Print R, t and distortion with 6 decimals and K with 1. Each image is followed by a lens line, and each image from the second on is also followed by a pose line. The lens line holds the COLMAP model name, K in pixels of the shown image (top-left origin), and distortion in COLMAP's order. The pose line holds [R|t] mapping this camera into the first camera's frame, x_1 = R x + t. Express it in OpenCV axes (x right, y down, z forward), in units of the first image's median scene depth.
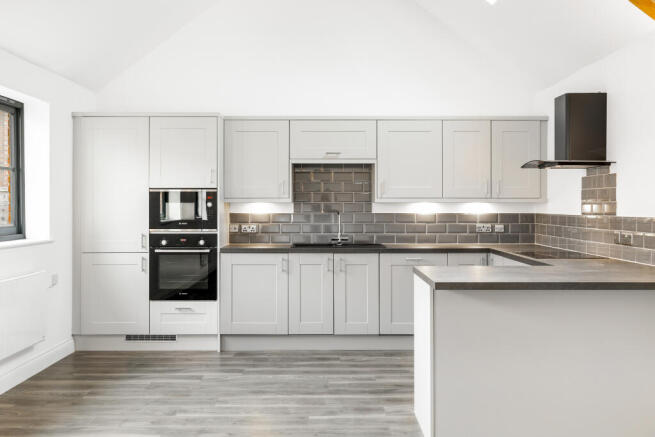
lens RADIAL K [[638.9, 0, 322.4], [0, 638.9, 199.8], [0, 0, 1]] dist [-0.008401, 0.000000]
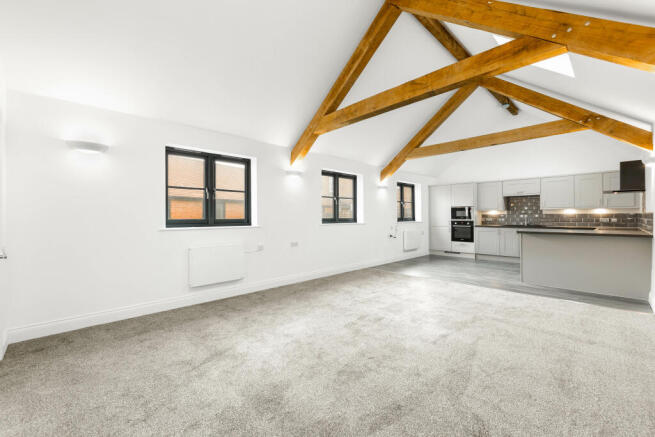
lens RADIAL K [[279.0, 0, 327.5], [0, 279.0, 217.2], [0, 0, 1]] dist [0.004110, 0.000211]
pose [[0.688382, -0.000029, -0.725348, 0.326613], [0.010631, 0.999893, 0.010049, 0.014857], [0.725270, -0.014628, 0.688309, -0.439348]]
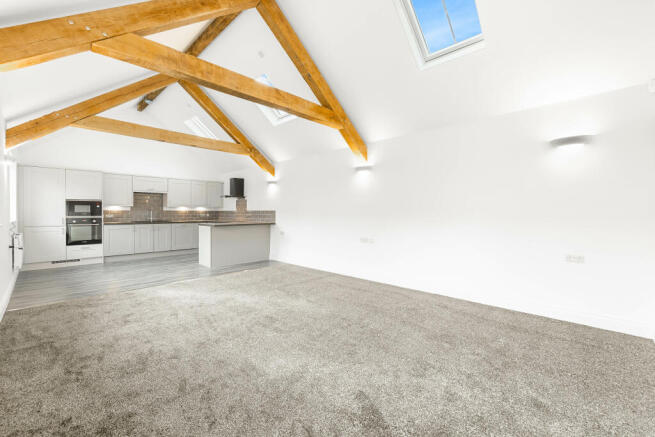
lens RADIAL K [[279.0, 0, 326.9], [0, 279.0, 212.9], [0, 0, 1]] dist [0.004110, 0.000211]
pose [[0.691715, -0.001258, 0.722169, -0.349729], [-0.008012, 0.999924, 0.009416, 0.015809], [-0.722126, -0.012299, 0.691652, -0.436179]]
